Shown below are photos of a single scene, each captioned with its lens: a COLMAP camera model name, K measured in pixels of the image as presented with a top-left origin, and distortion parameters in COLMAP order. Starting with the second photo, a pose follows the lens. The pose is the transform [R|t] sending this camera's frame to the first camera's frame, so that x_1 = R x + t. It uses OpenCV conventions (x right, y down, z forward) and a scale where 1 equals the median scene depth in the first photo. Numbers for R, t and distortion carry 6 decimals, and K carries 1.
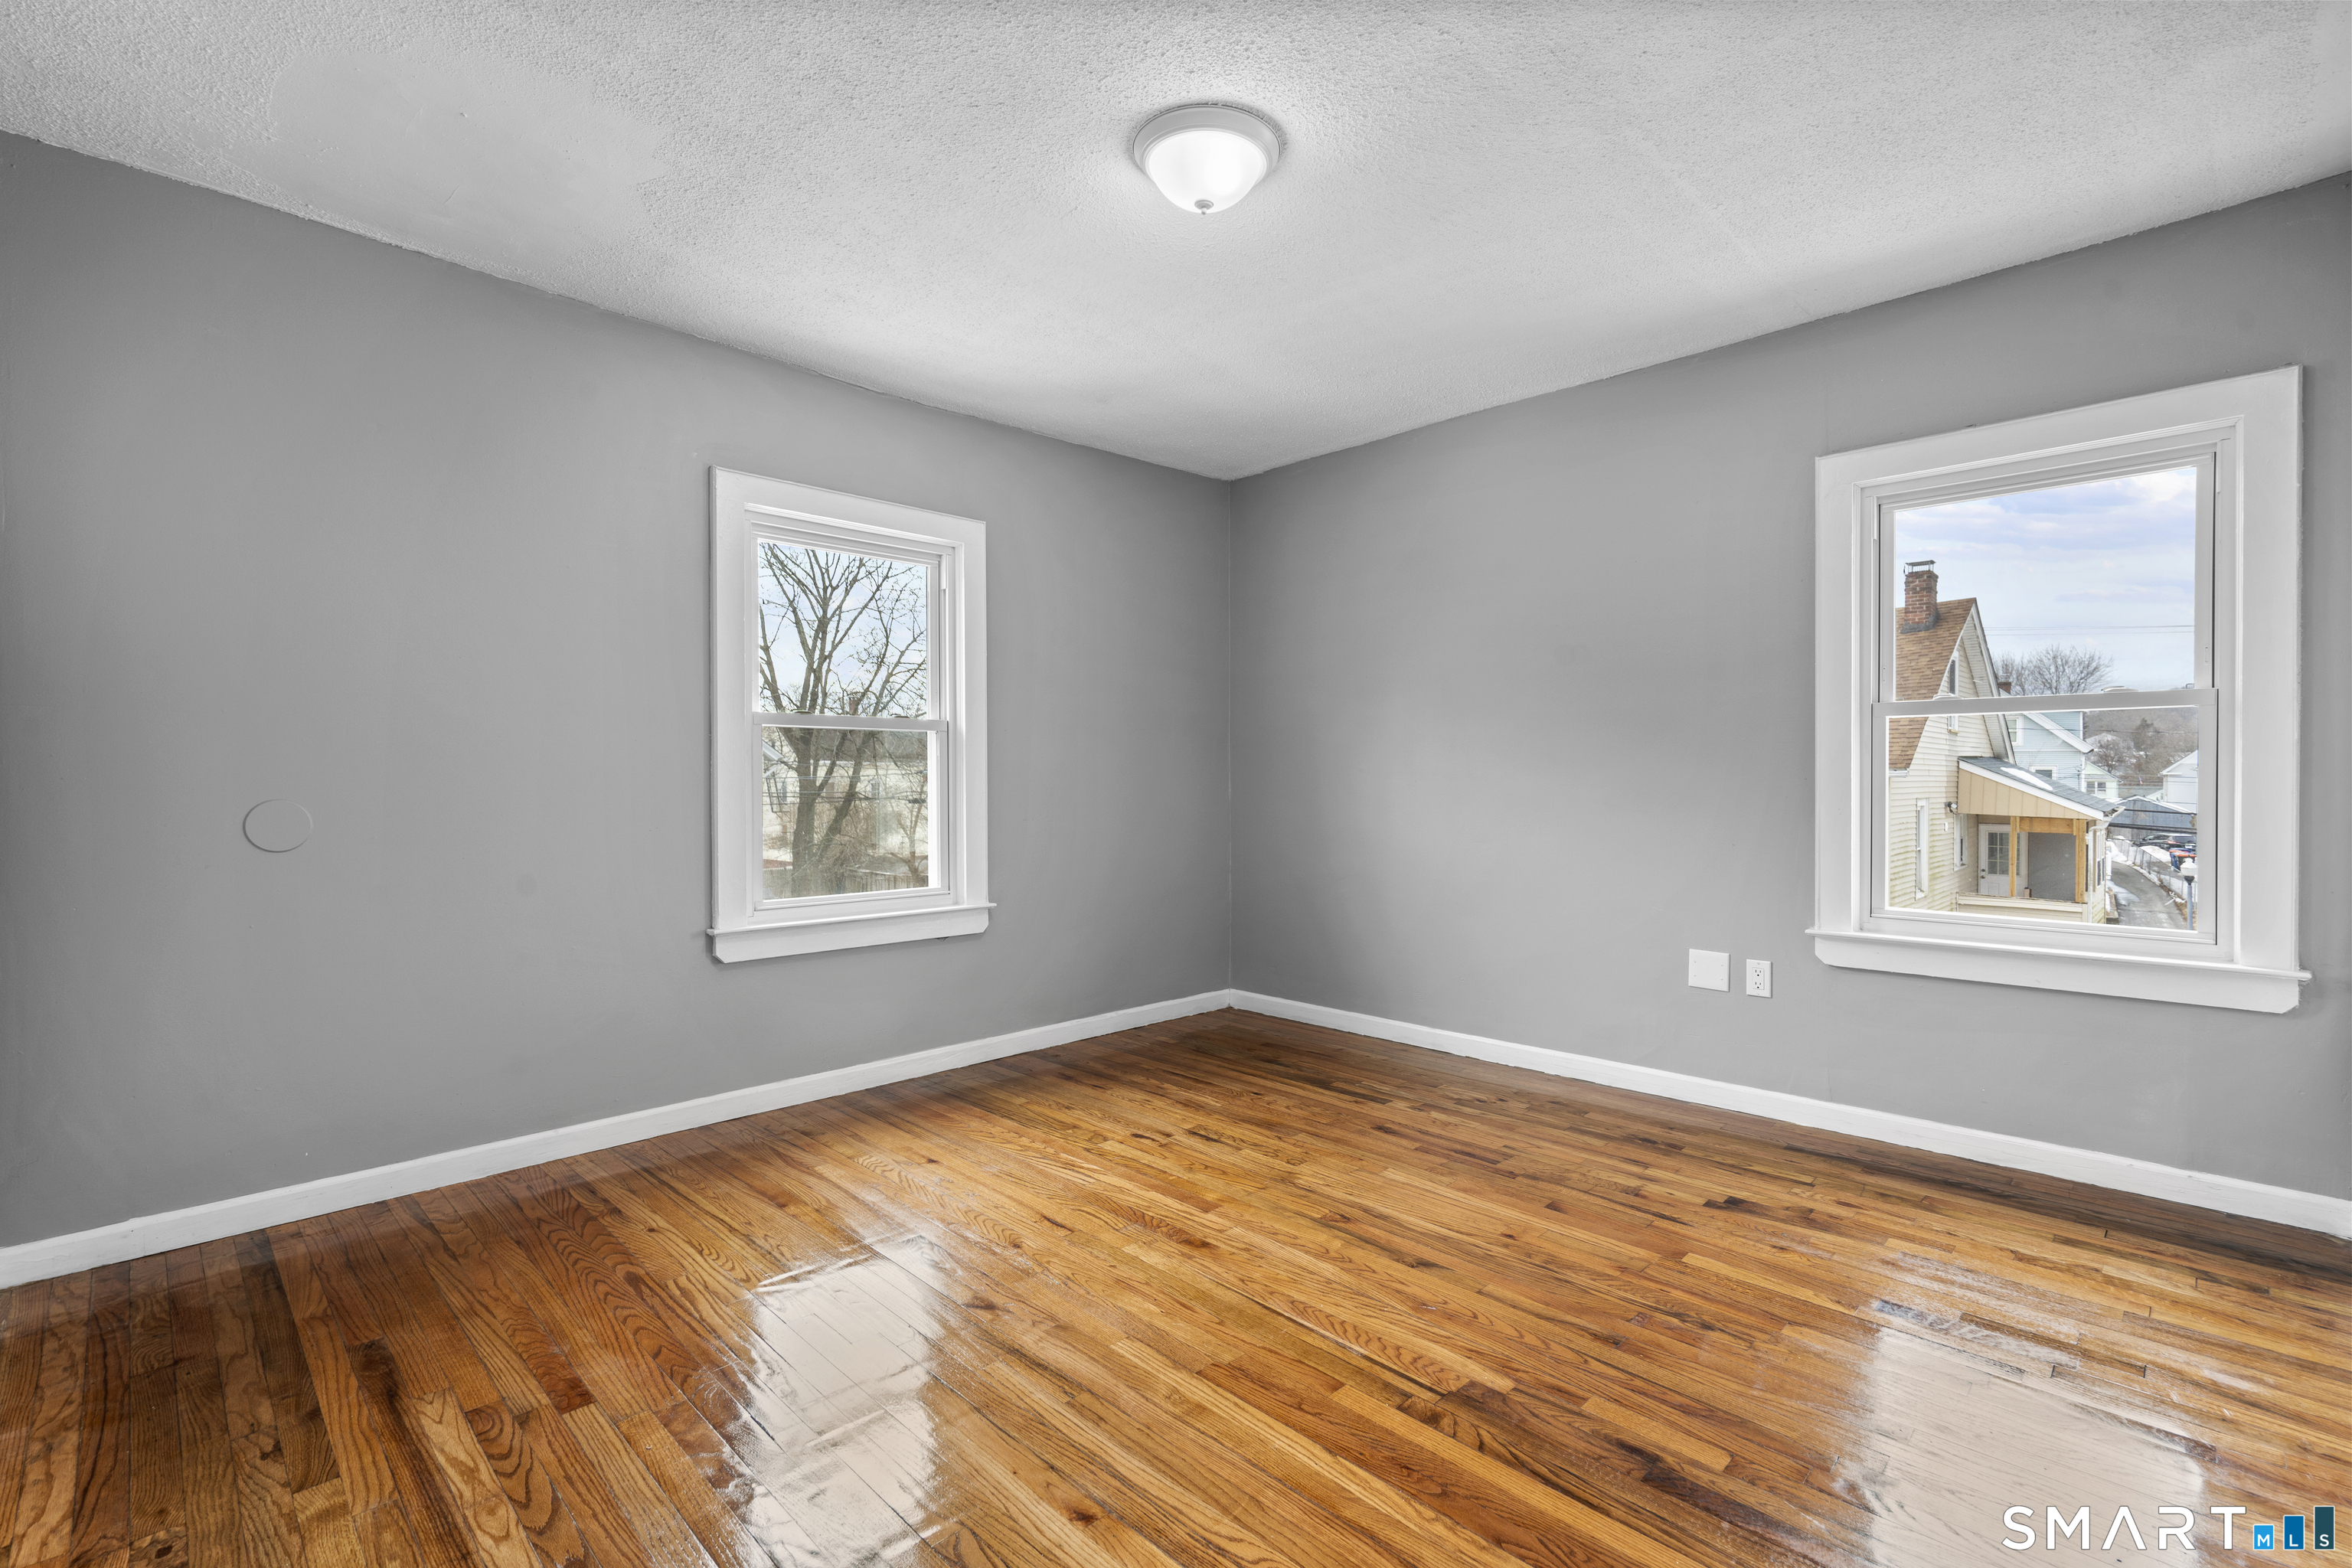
lens RADIAL K [[1052.1, 0, 1186.4], [0, 1052.1, 778.3], [0, 0, 1]] dist [-0.007031, 0.003695]
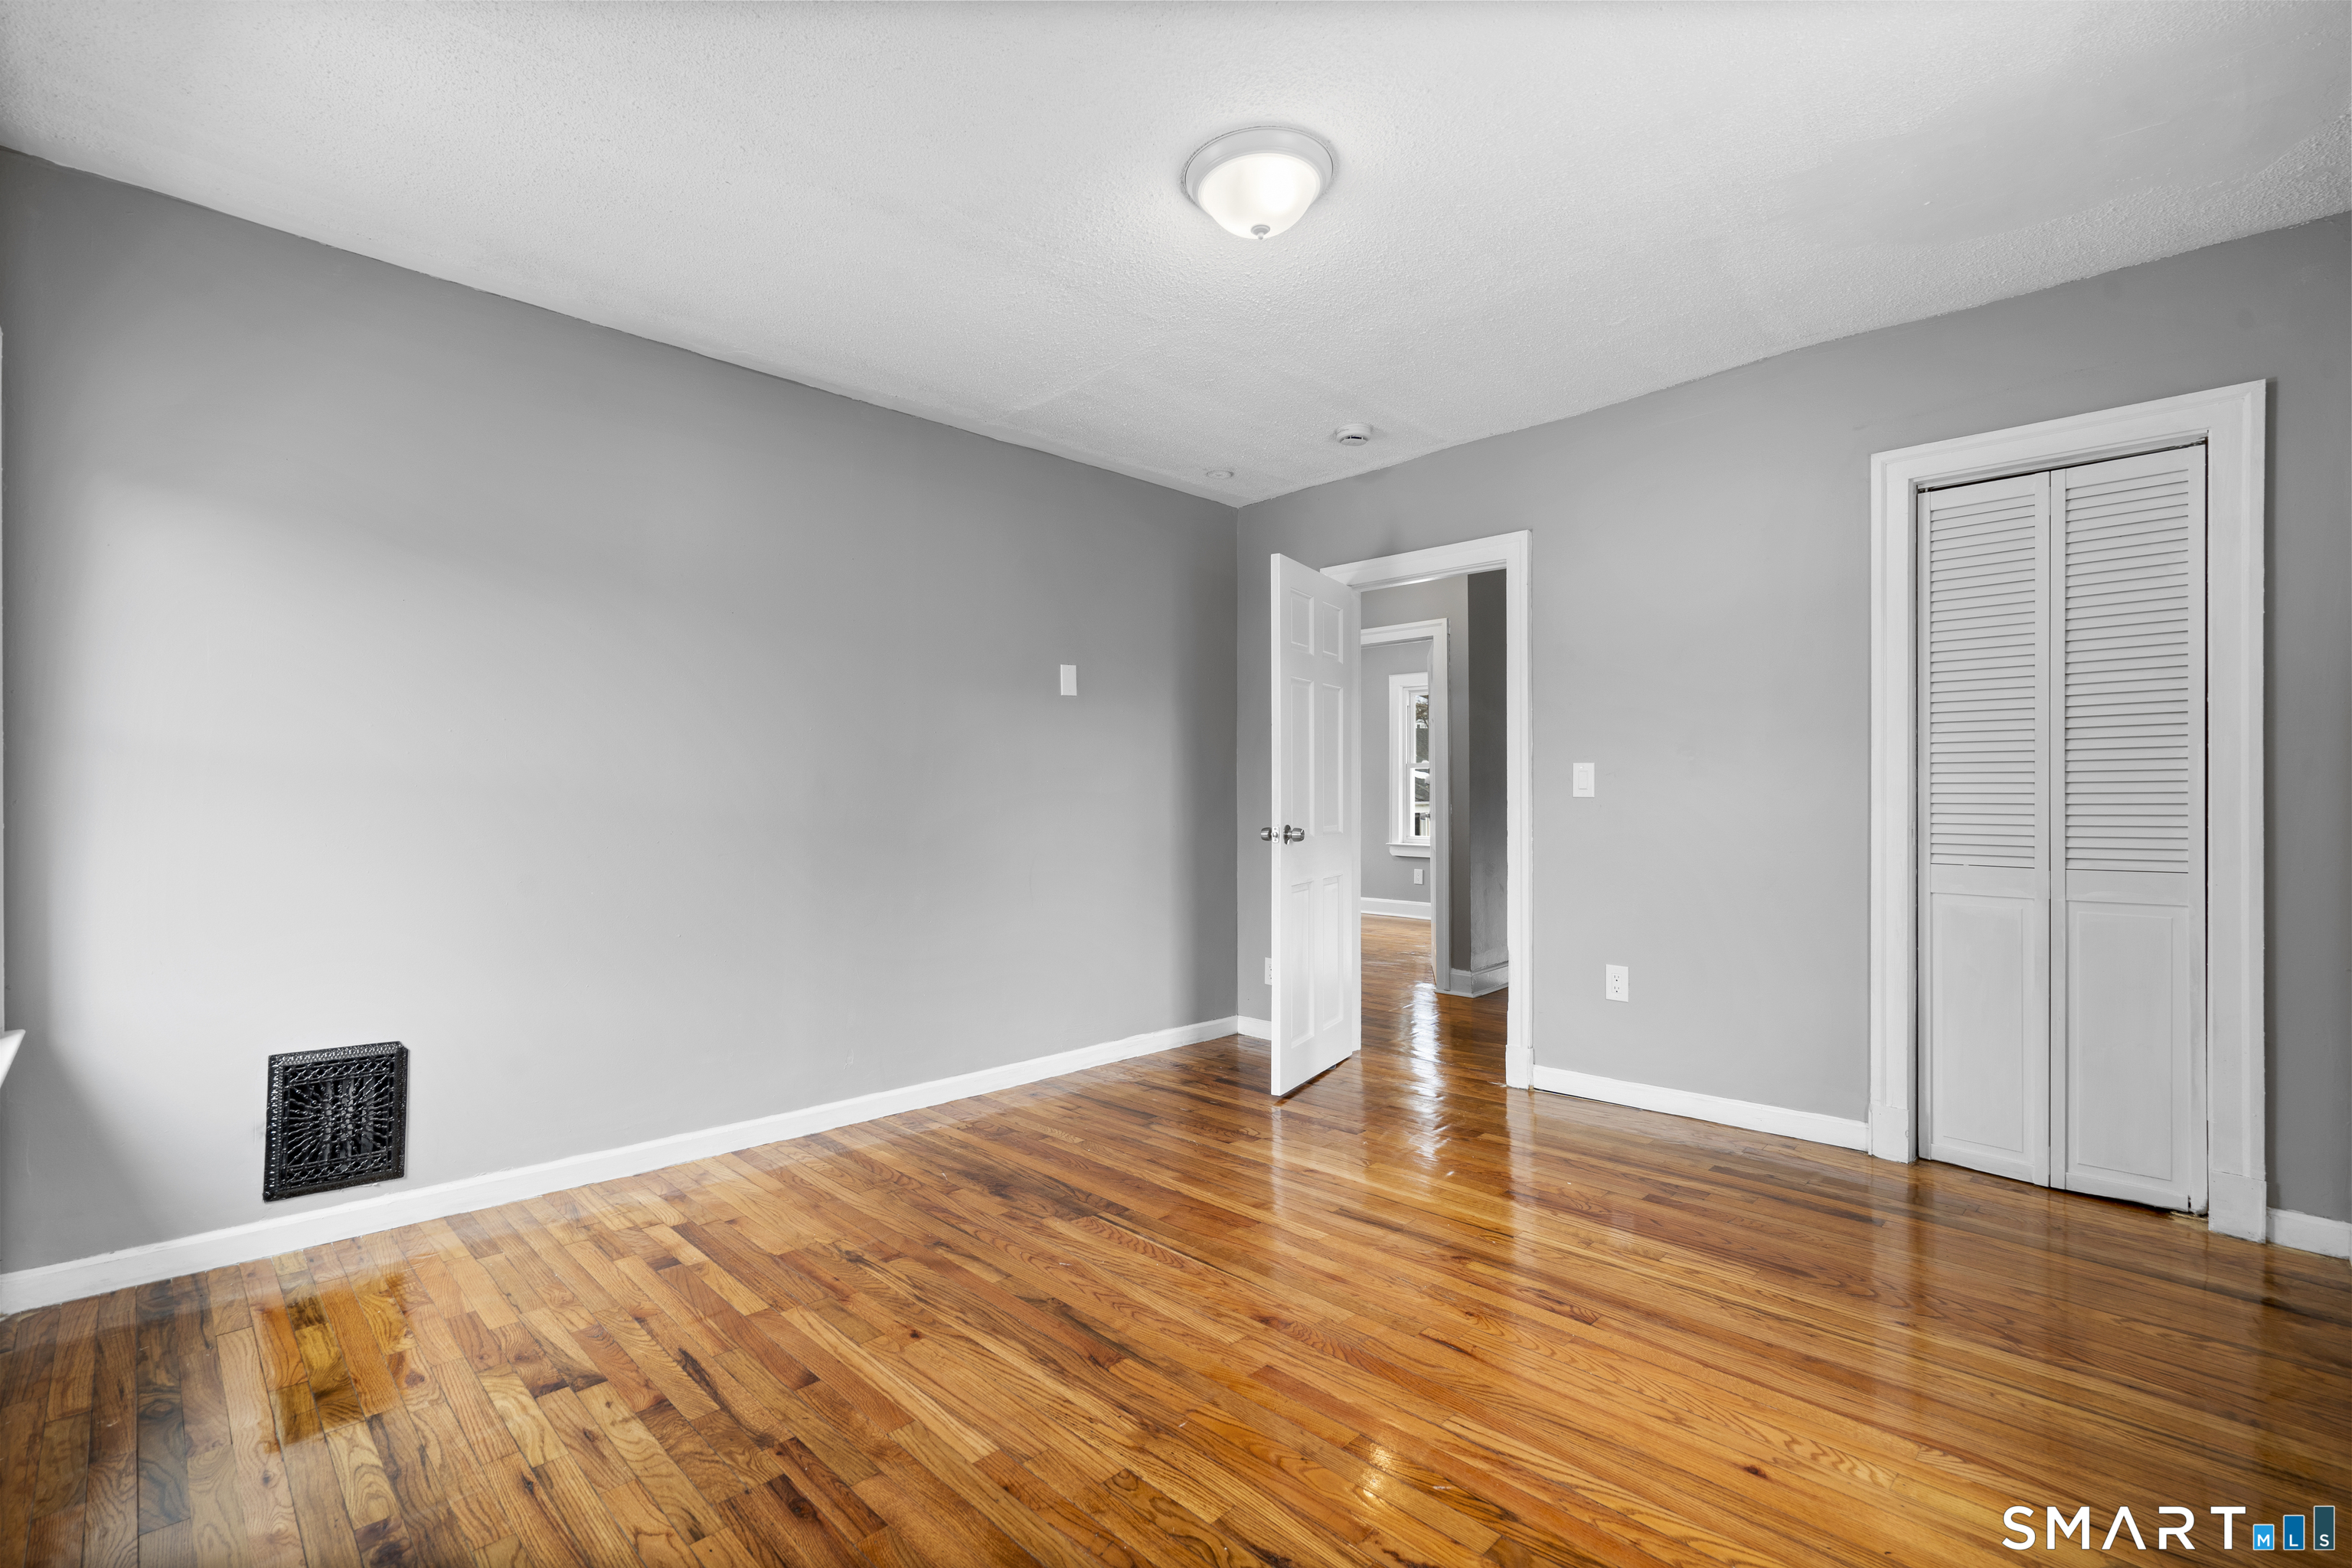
lens RADIAL K [[1052.1, 0, 1182.7], [0, 1052.1, 786.2], [0, 0, 1]] dist [-0.007031, 0.003695]
pose [[-0.999972, 0.003874, 0.006407, 0.081307], [0.003851, 0.999986, -0.003599, -0.014243], [-0.006421, -0.003574, -0.999973, 1.901709]]
